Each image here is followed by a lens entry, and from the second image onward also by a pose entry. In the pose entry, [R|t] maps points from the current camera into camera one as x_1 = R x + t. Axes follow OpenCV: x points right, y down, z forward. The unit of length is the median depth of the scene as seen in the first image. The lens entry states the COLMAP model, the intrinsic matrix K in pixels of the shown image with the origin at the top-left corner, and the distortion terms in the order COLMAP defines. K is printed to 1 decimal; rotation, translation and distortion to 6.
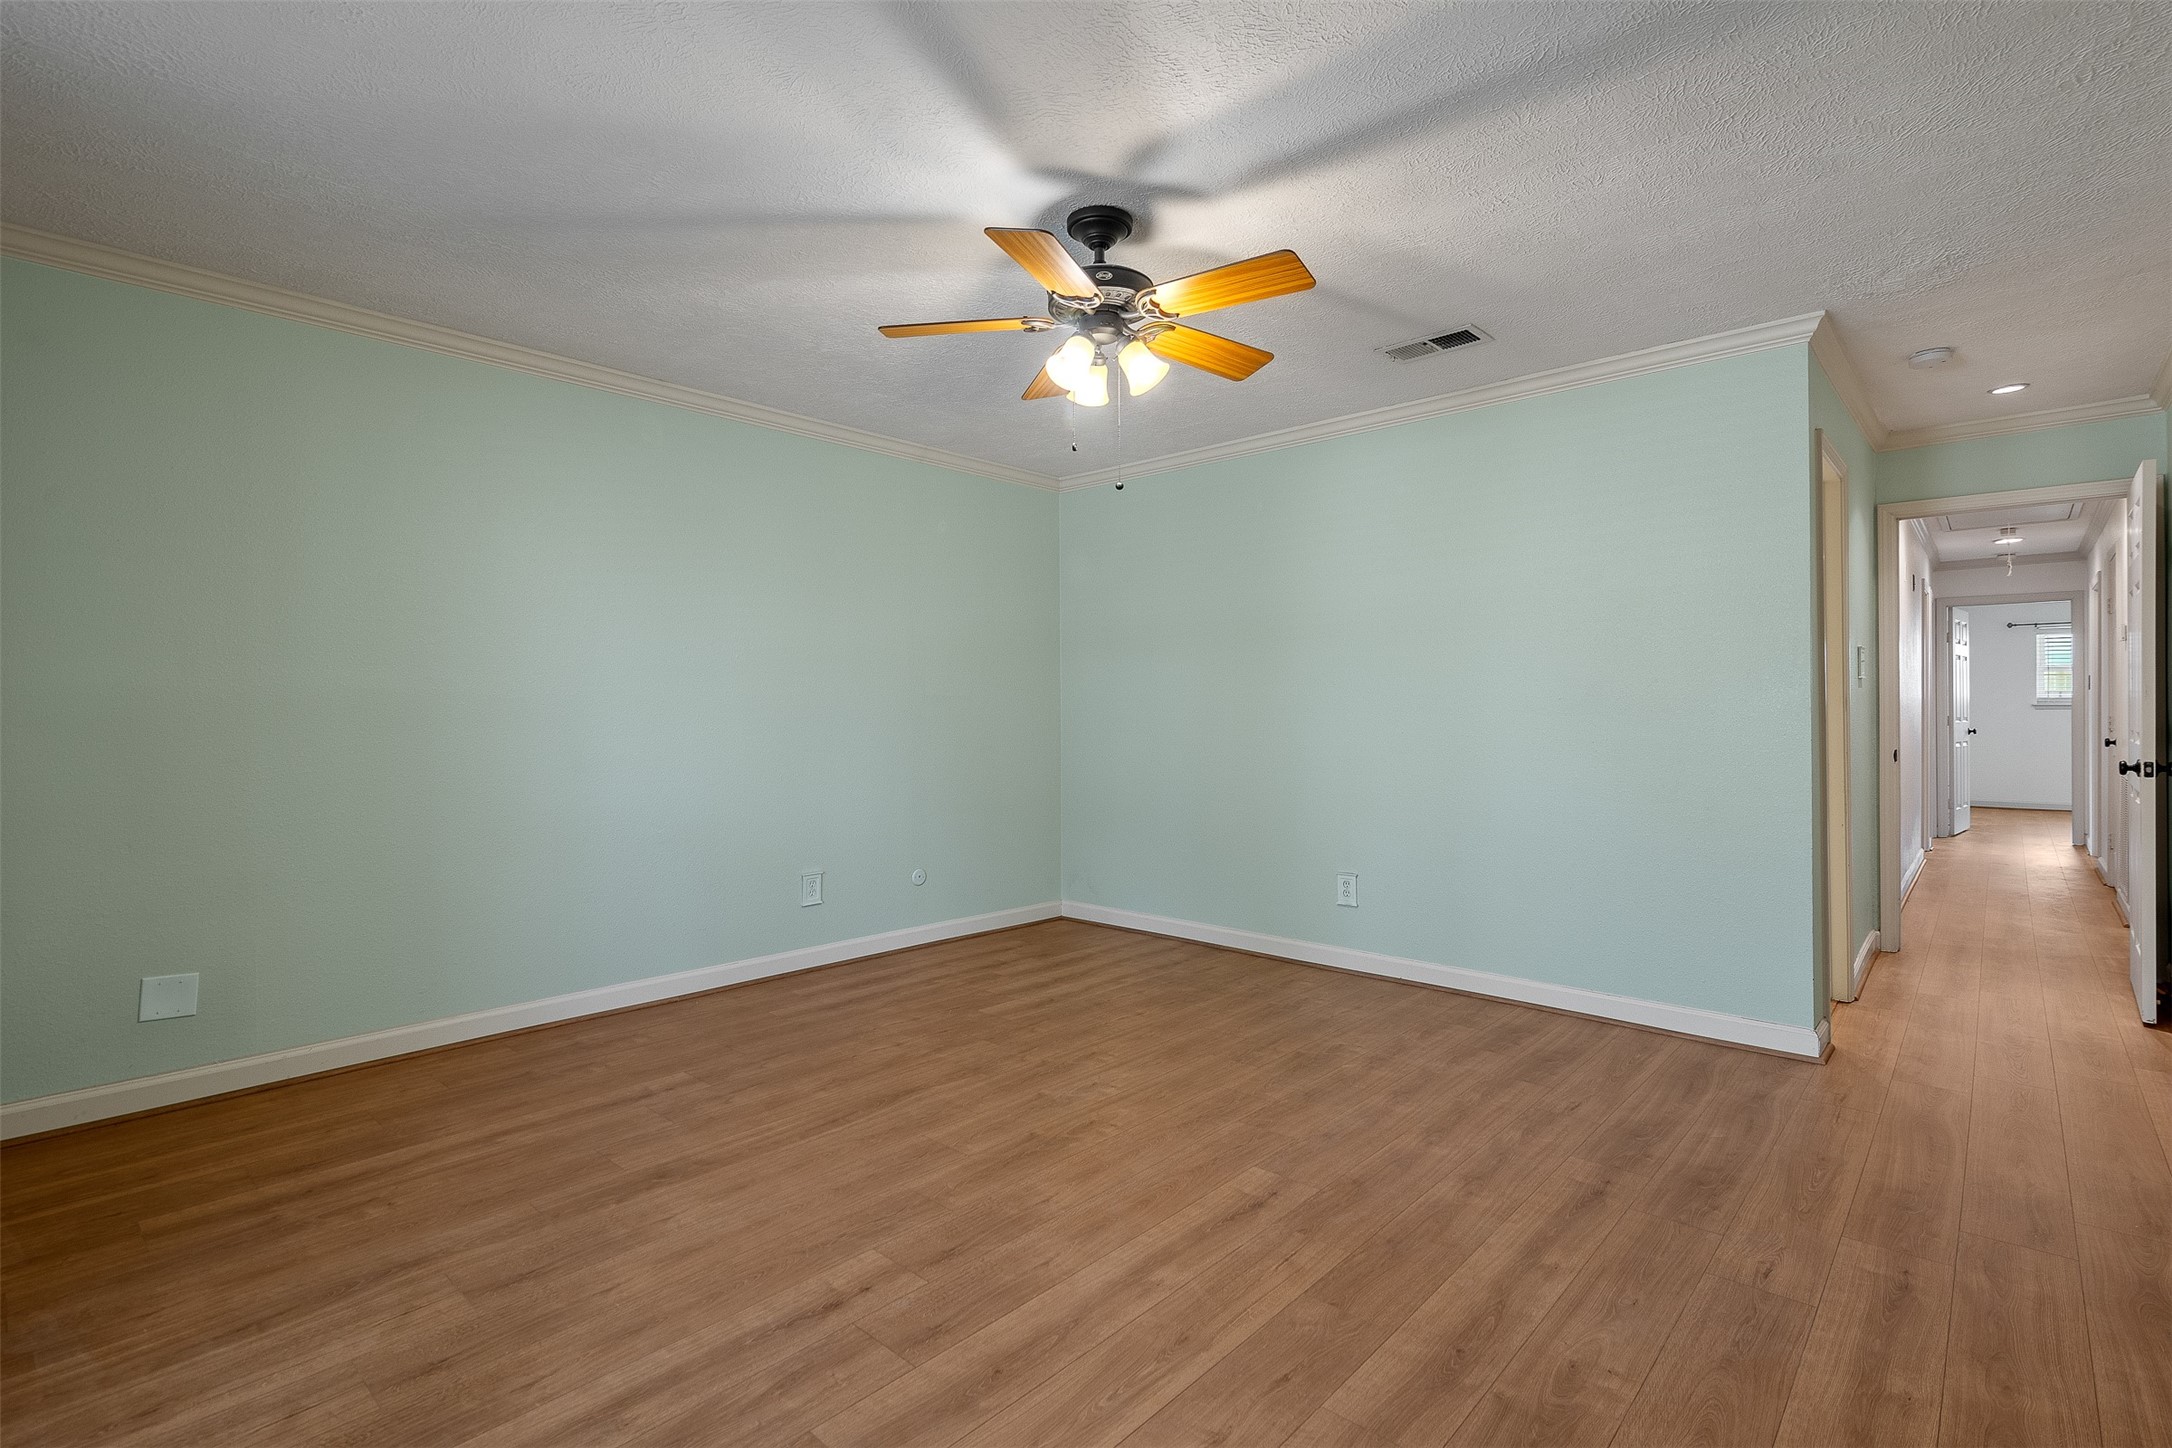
lens RADIAL K [[1013.2, 0, 1094.0], [0, 1013.2, 711.7], [0, 0, 1]] dist [-0.004868, -0.000074]
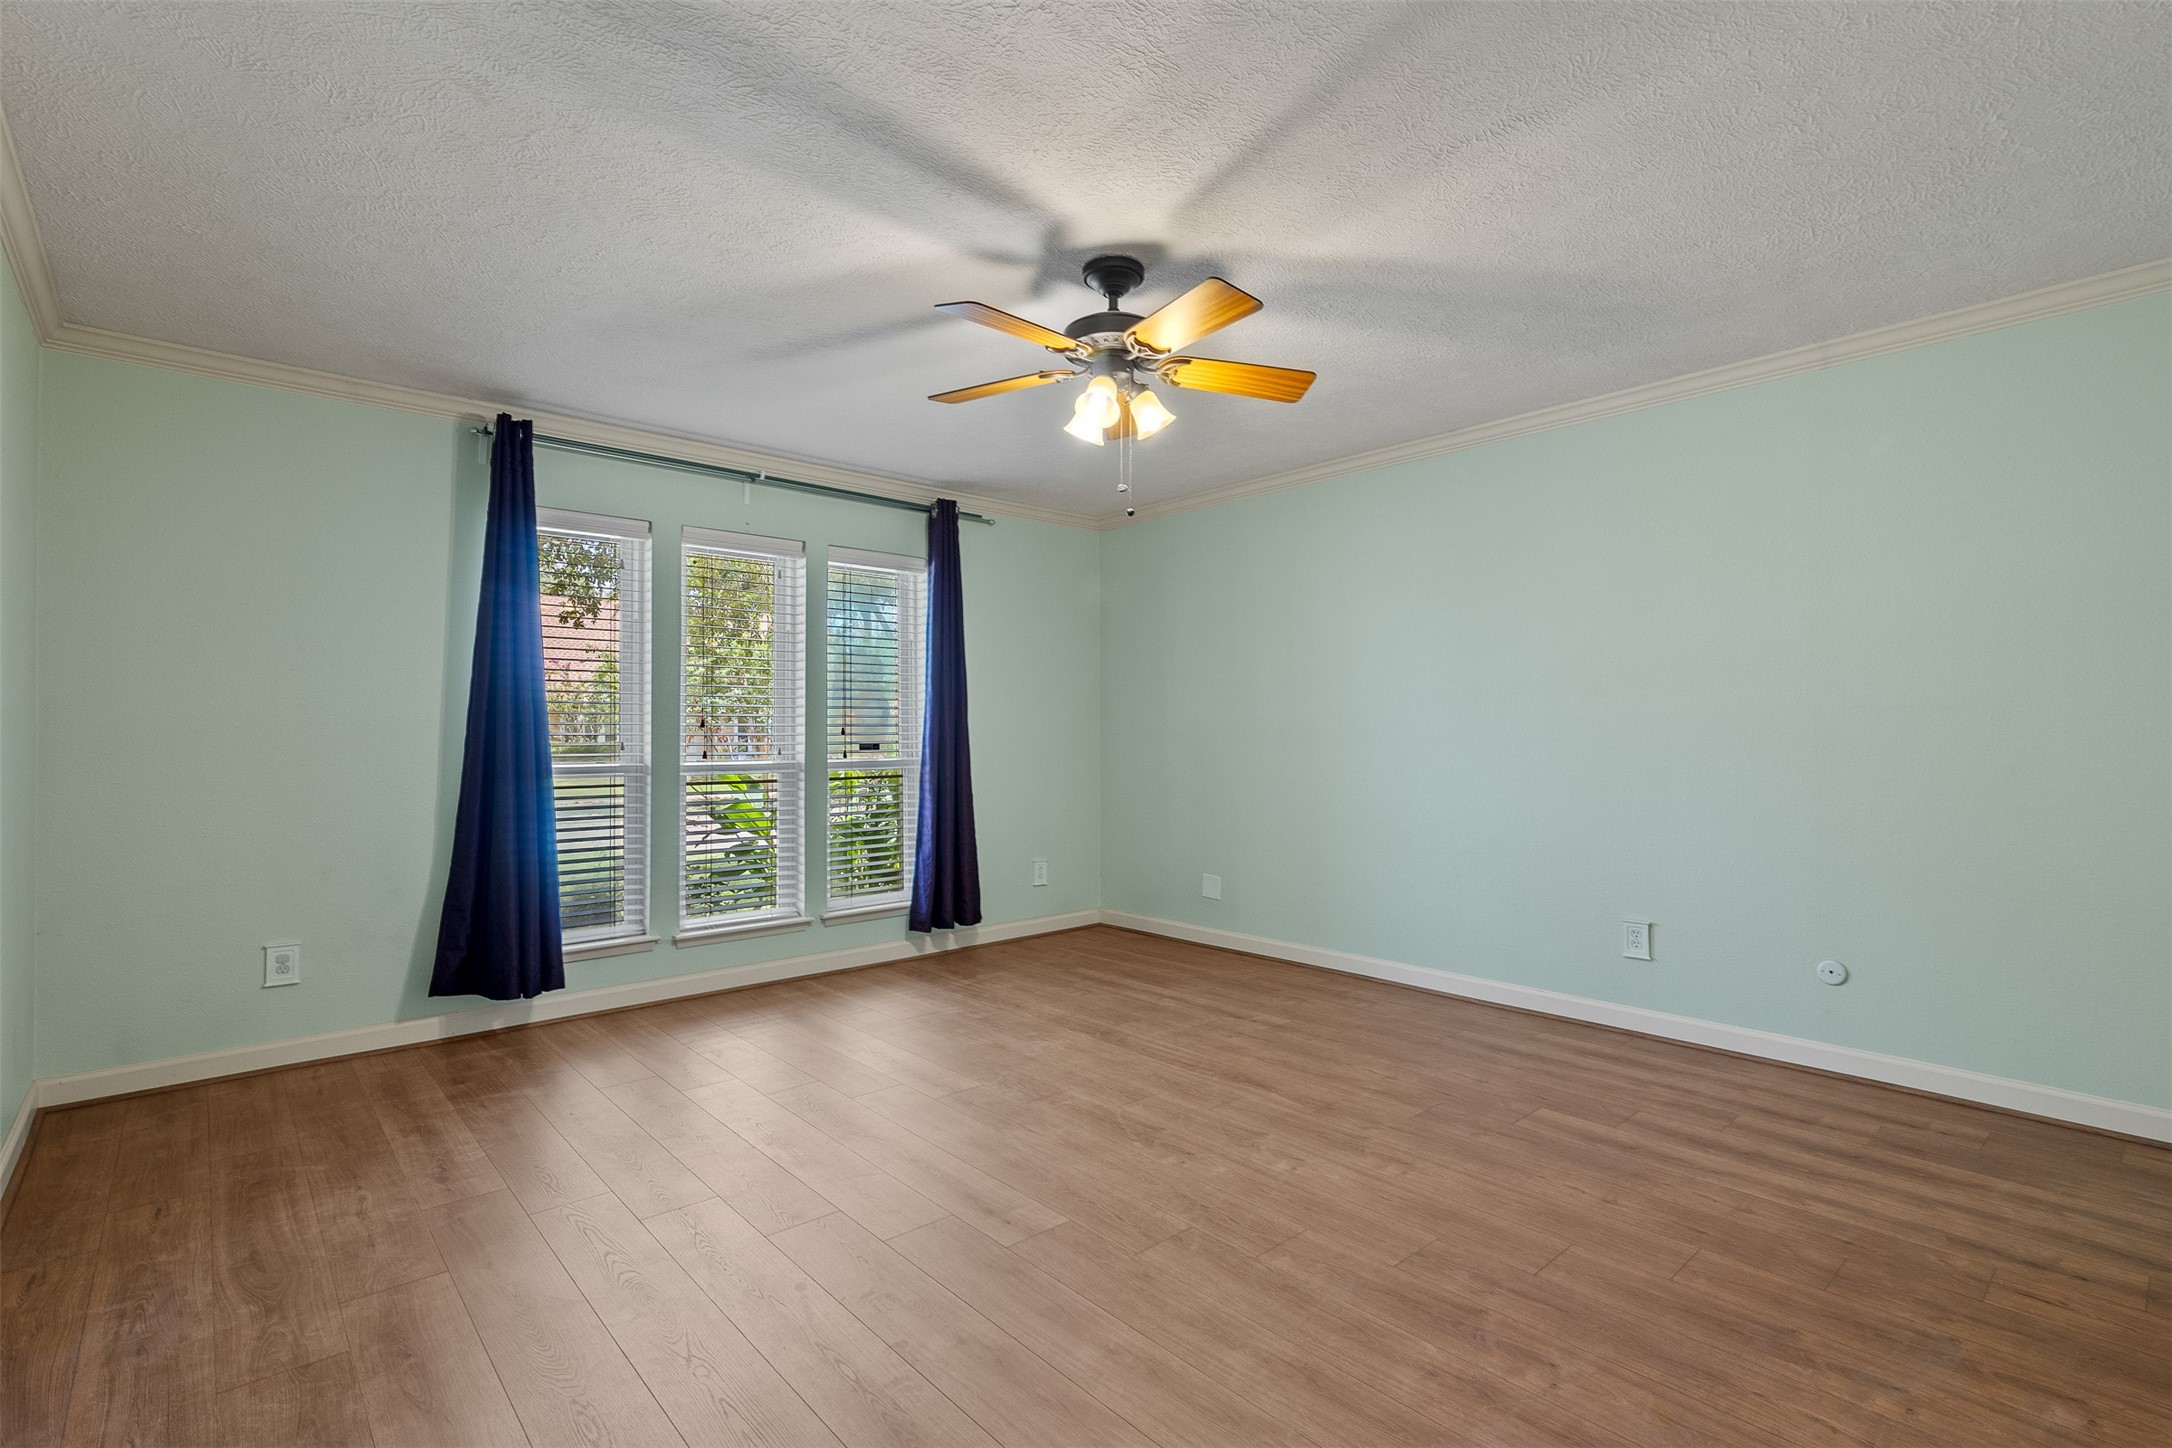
lens RADIAL K [[1013.2, 0, 1094.2], [0, 1013.2, 734.9], [0, 0, 1]] dist [-0.004868, -0.000074]
pose [[-0.106341, 0.005619, -0.994314, 0.812610], [0.005359, 0.999973, 0.005078, -0.005945], [0.994315, -0.004788, -0.106368, 0.837034]]
